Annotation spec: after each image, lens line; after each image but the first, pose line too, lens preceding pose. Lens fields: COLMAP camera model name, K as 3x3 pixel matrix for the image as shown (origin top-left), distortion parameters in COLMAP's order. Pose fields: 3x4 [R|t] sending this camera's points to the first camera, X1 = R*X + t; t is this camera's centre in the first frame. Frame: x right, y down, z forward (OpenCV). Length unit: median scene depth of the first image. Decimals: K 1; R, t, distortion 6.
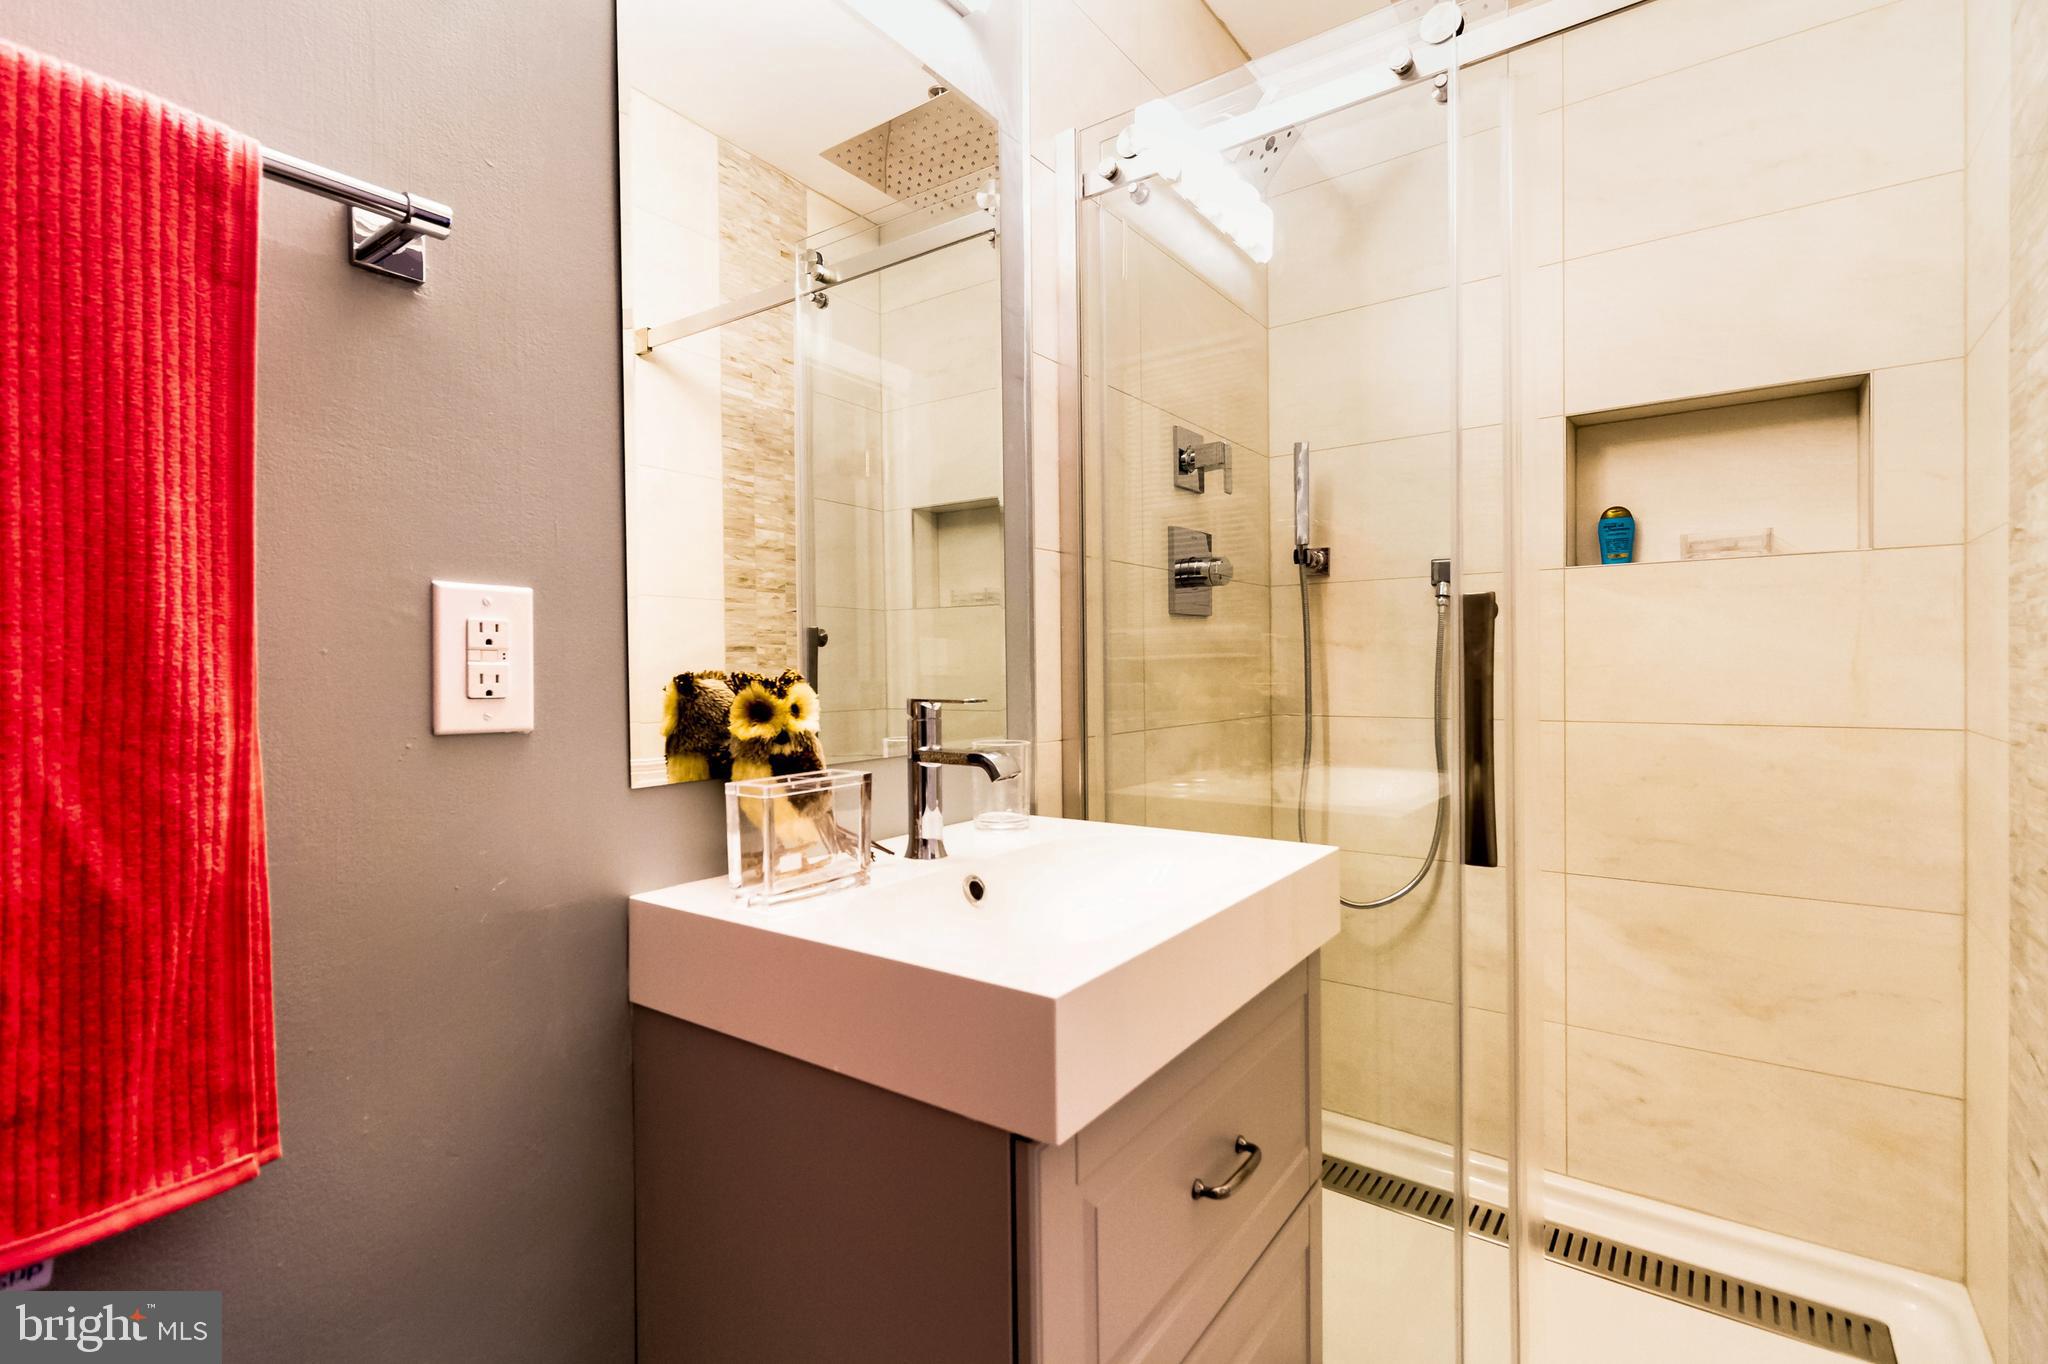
lens RADIAL K [[967.7, 0, 1066.7], [0, 967.7, 685.0], [0, 0, 1]] dist [-0.010024, 0.001045]
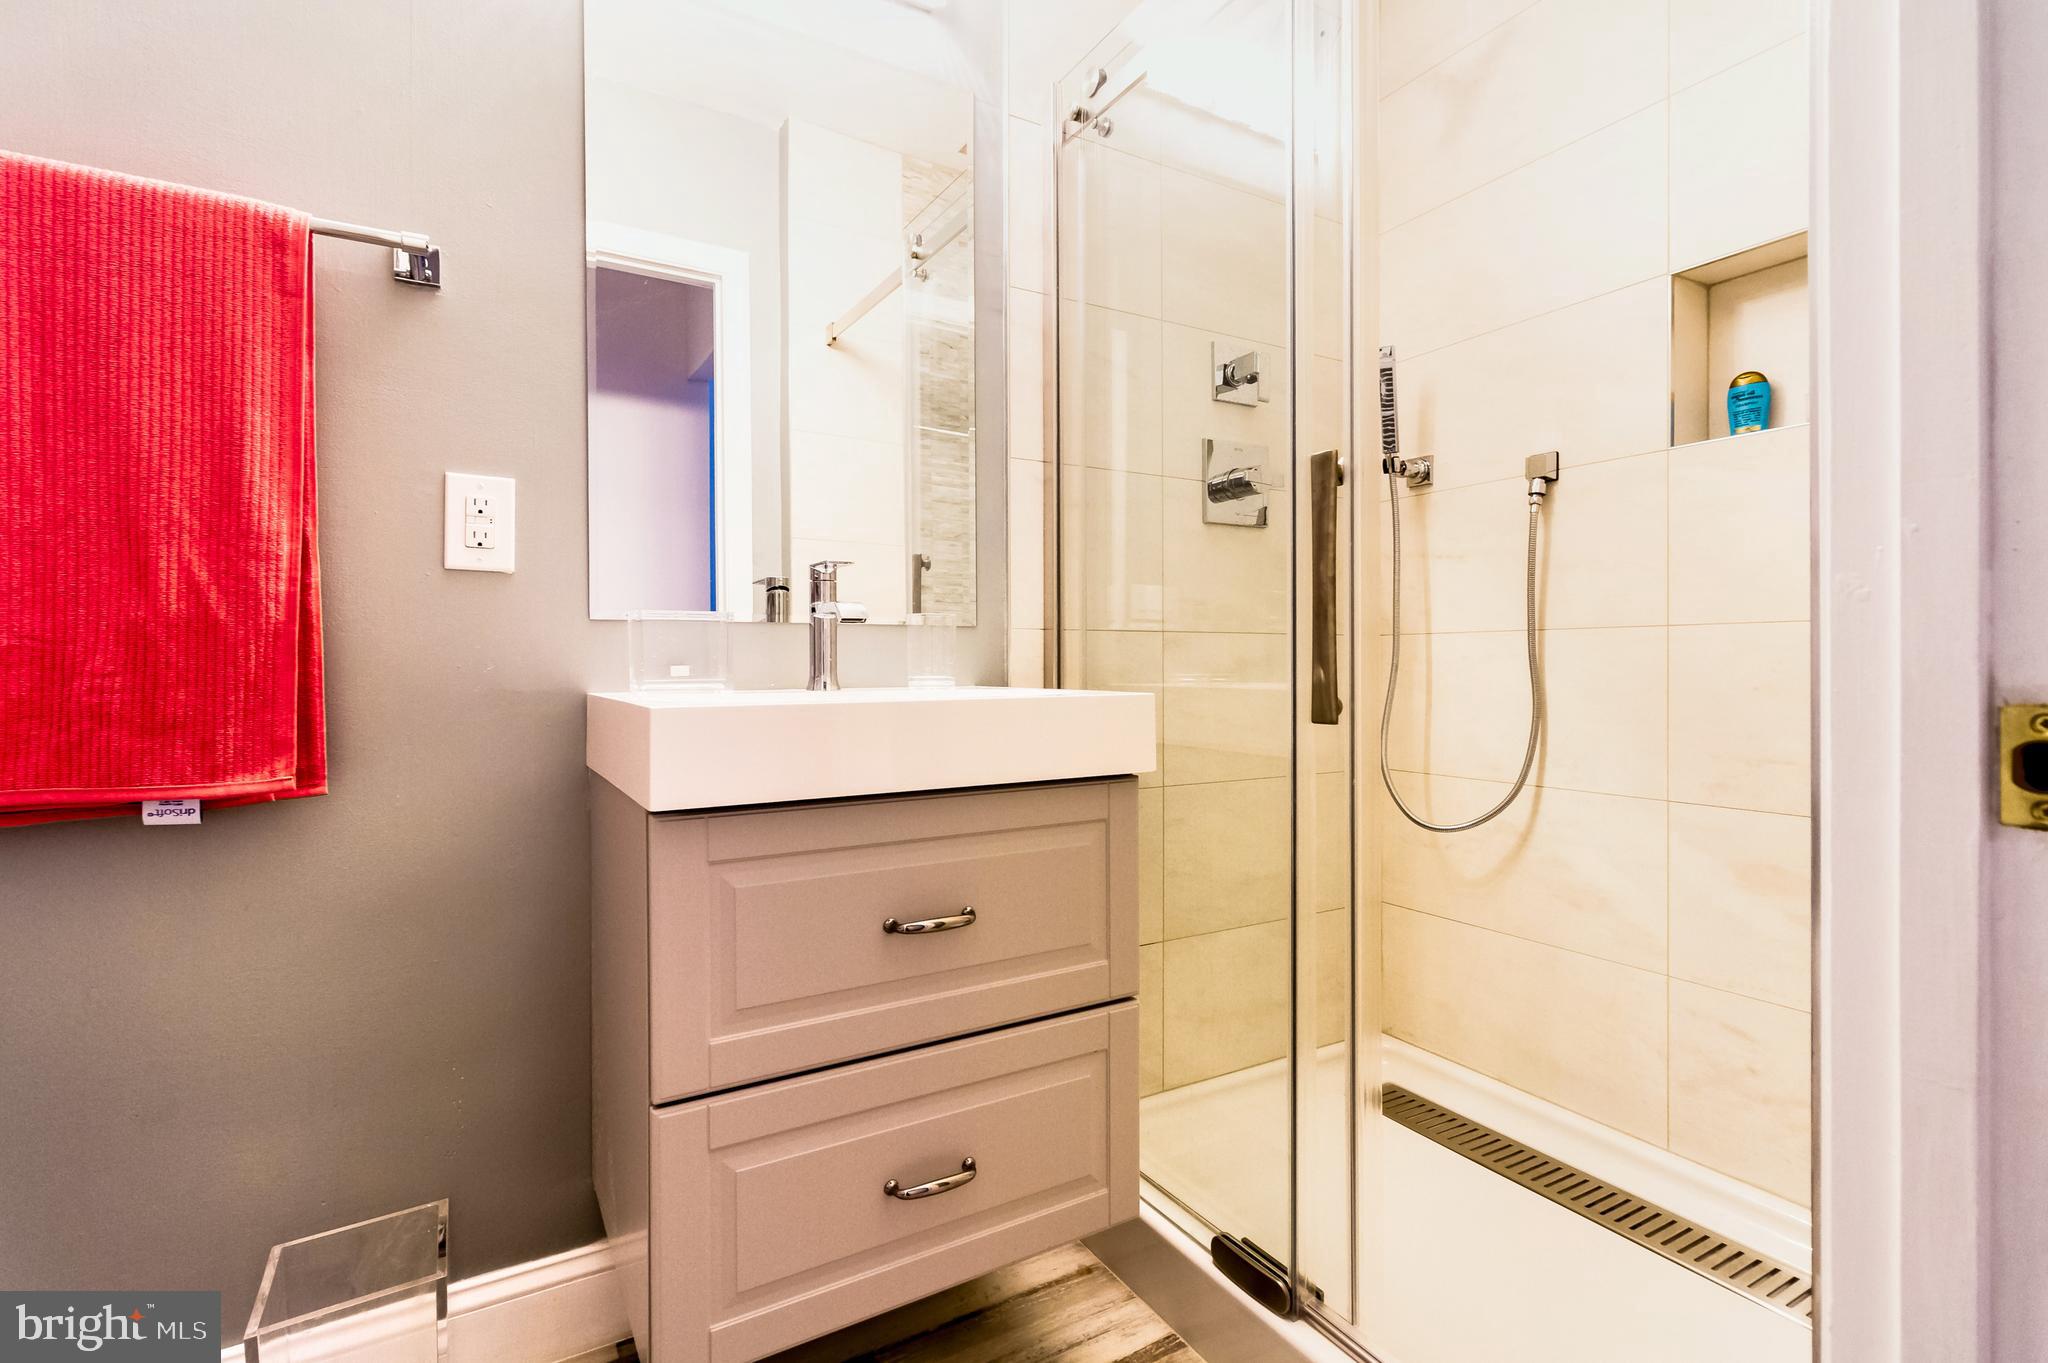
lens RADIAL K [[967.7, 0, 1016.5], [0, 967.7, 672.0], [0, 0, 1]] dist [-0.010024, 0.001045]
pose [[0.913374, 0.007356, -0.407056, 0.509914], [-0.007660, 0.999970, 0.000881, 0.126910], [0.407050, 0.002314, 0.913403, -0.043168]]
